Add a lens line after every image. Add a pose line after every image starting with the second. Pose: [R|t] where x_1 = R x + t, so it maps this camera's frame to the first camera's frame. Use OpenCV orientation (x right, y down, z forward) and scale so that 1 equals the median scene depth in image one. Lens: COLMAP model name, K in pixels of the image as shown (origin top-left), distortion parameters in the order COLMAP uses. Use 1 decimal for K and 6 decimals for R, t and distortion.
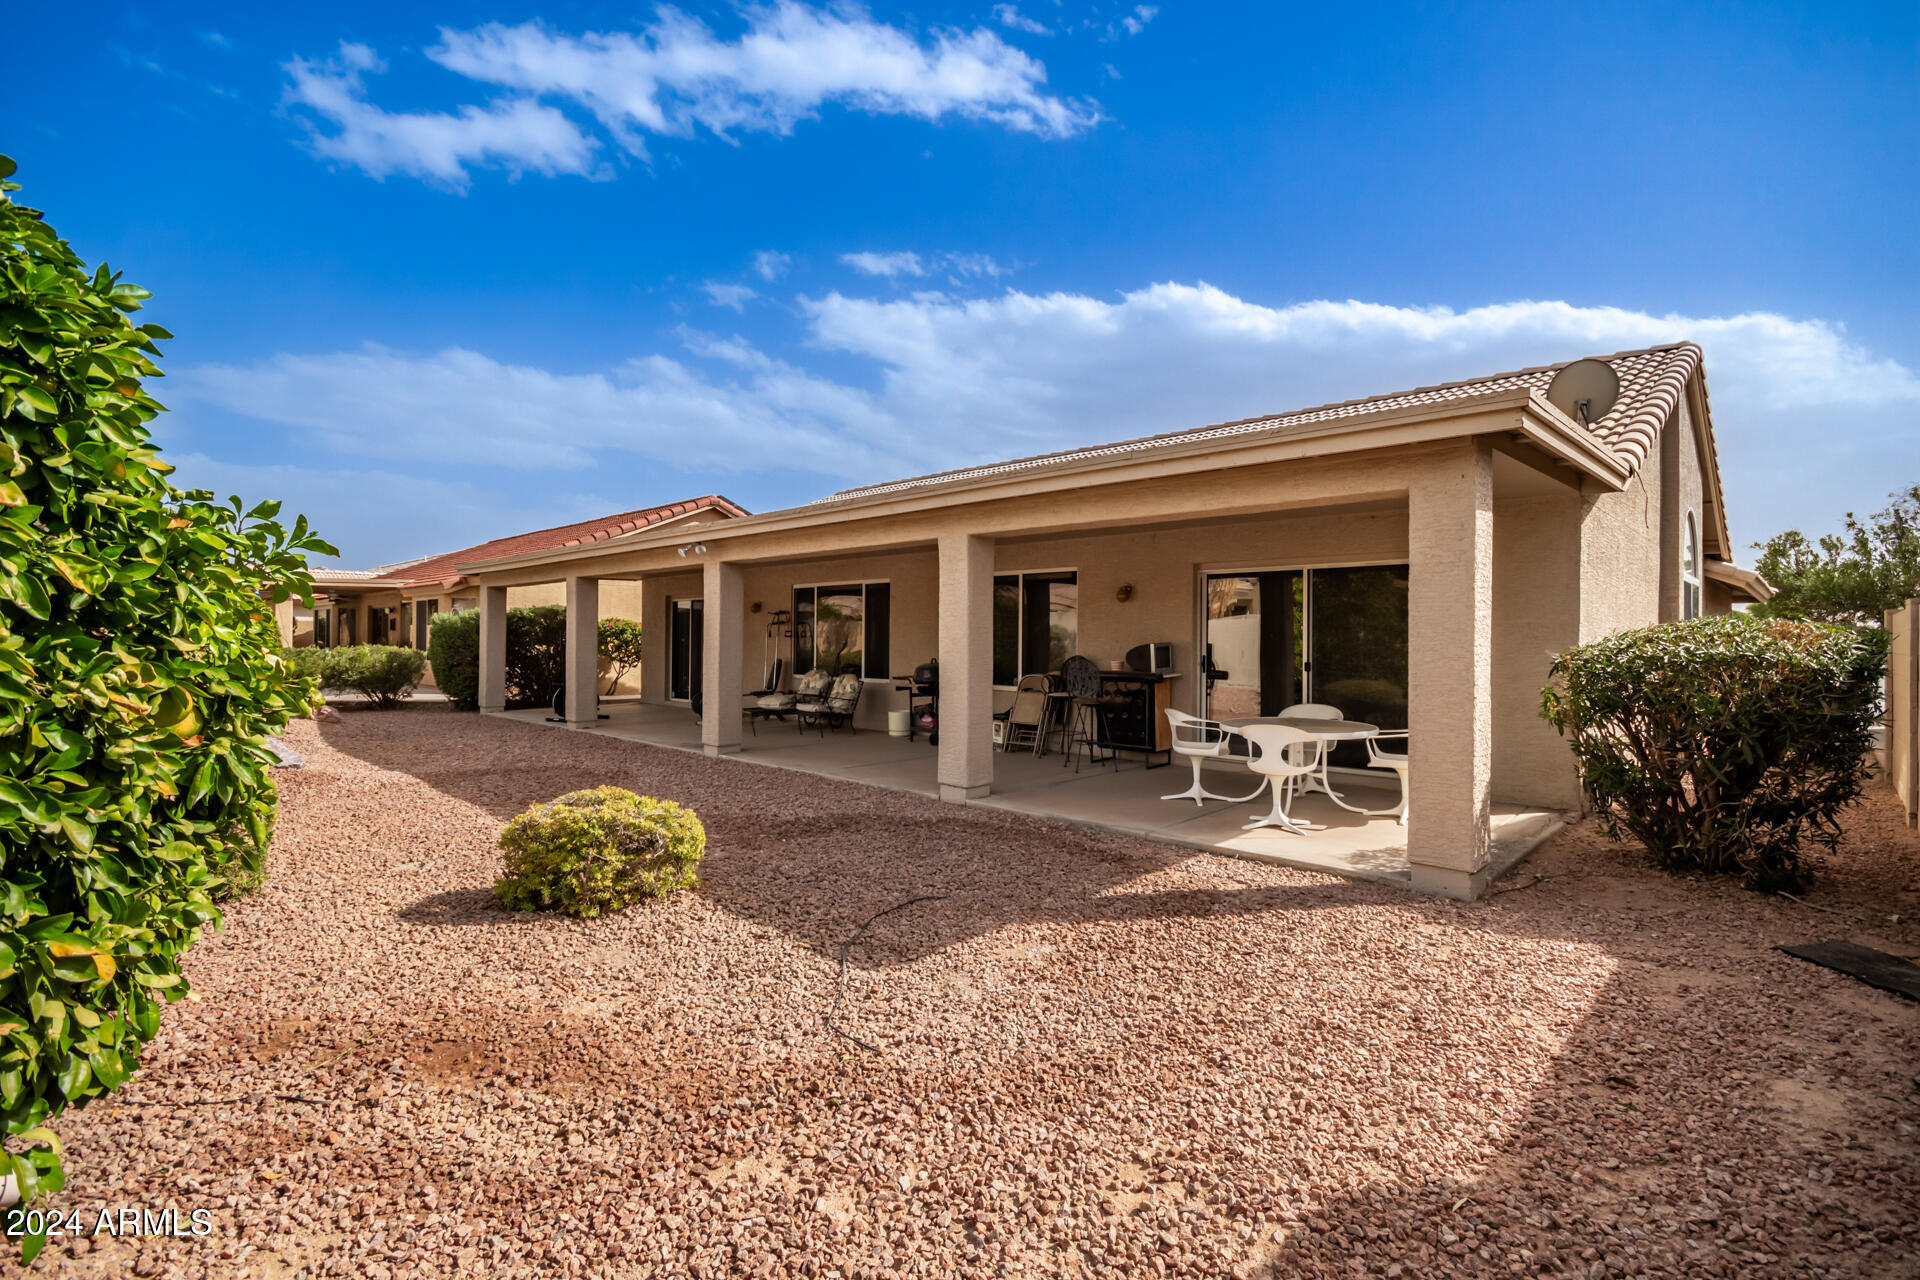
lens RADIAL K [[894.5, 0, 956.1], [0, 894.5, 633.5], [0, 0, 1]] dist [-0.000836, 0.000062]
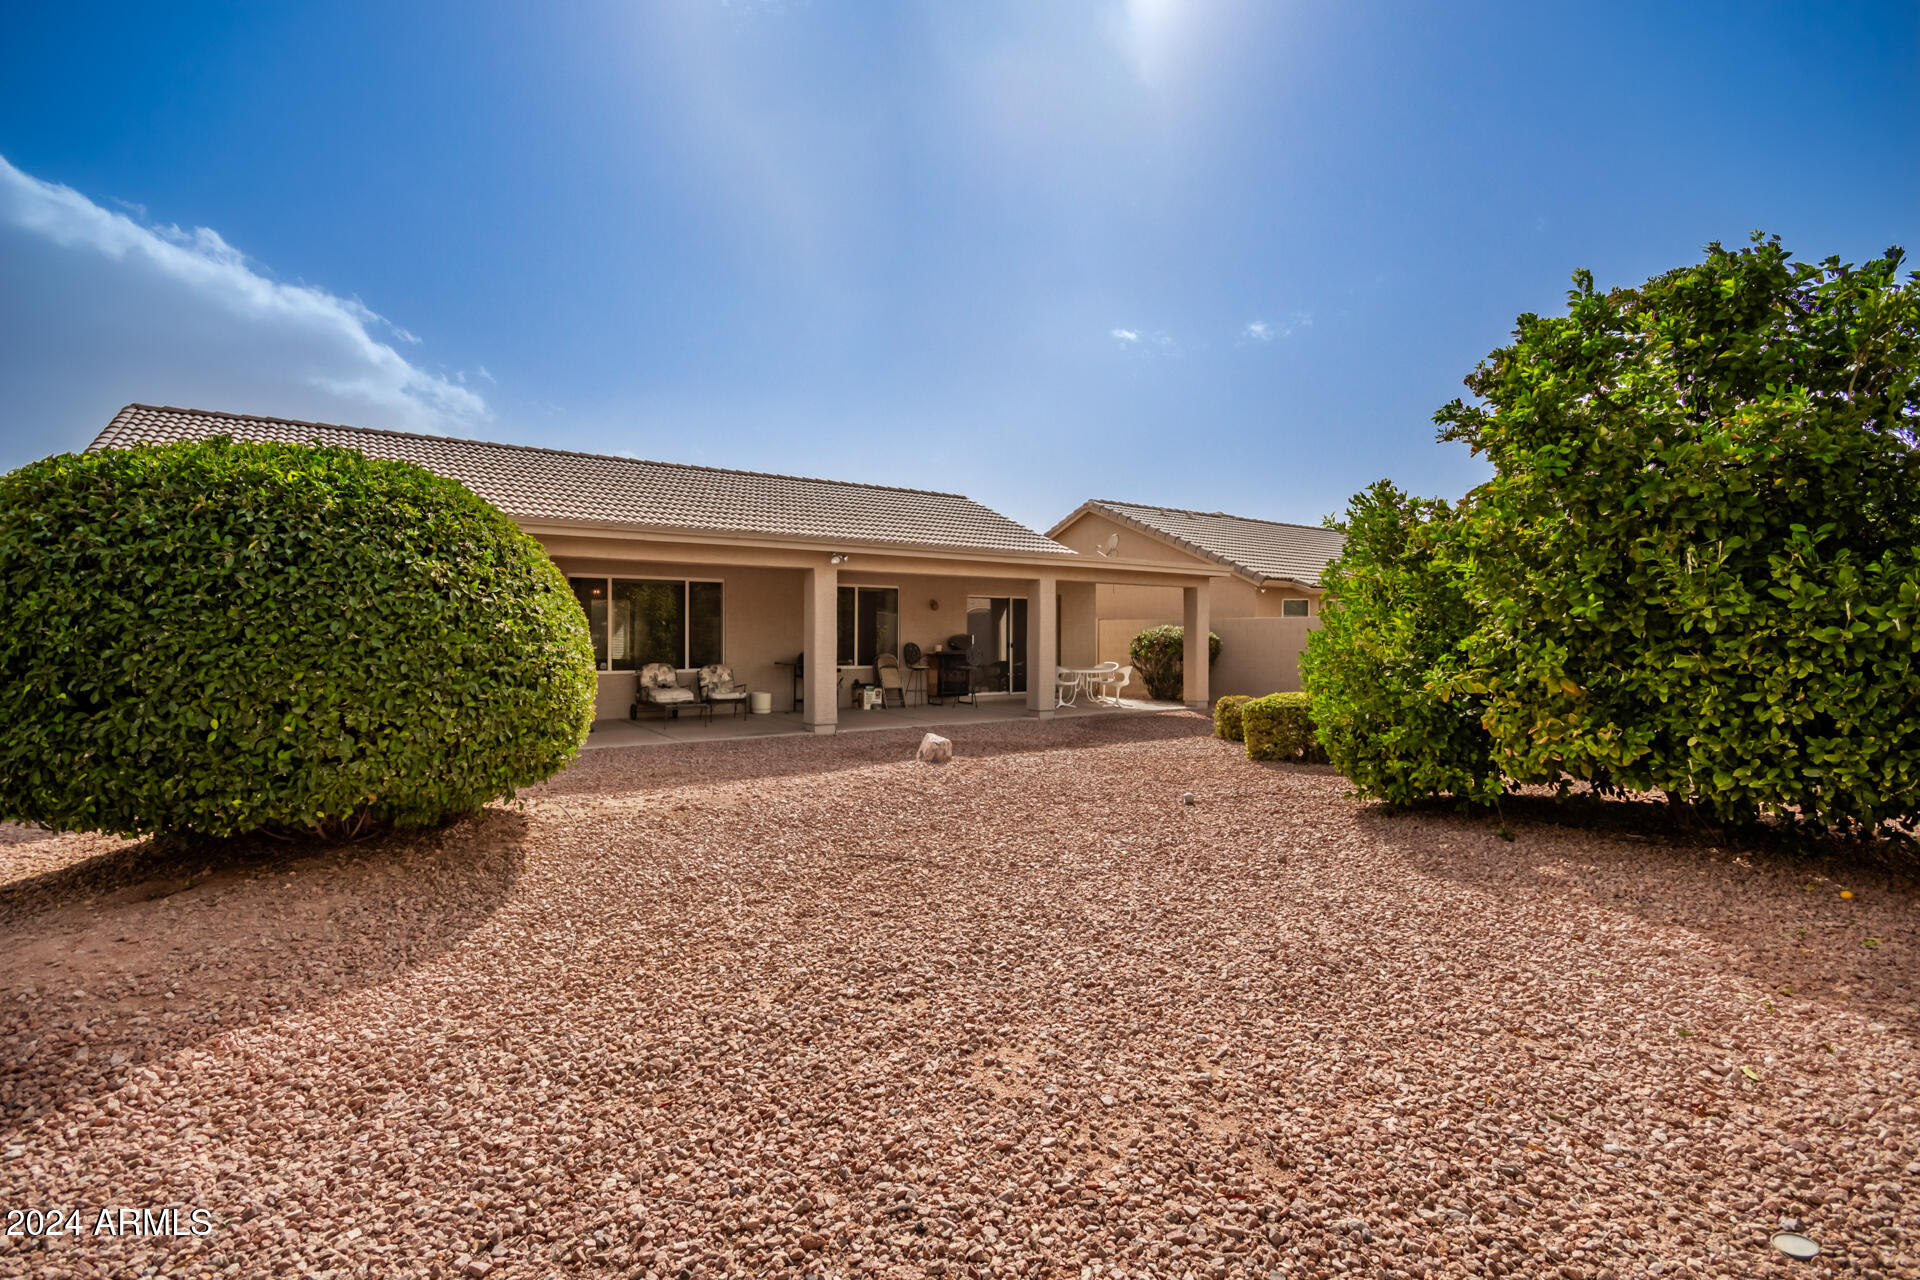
lens RADIAL K [[894.5, 0, 956.1], [0, 894.5, 633.5], [0, 0, 1]] dist [-0.000836, 0.000062]
pose [[0.193266, -0.003440, 0.981140, -1.375062], [-0.006052, 0.999971, 0.004698, 0.000205], [-0.981128, -0.006846, 0.193240, 0.604541]]
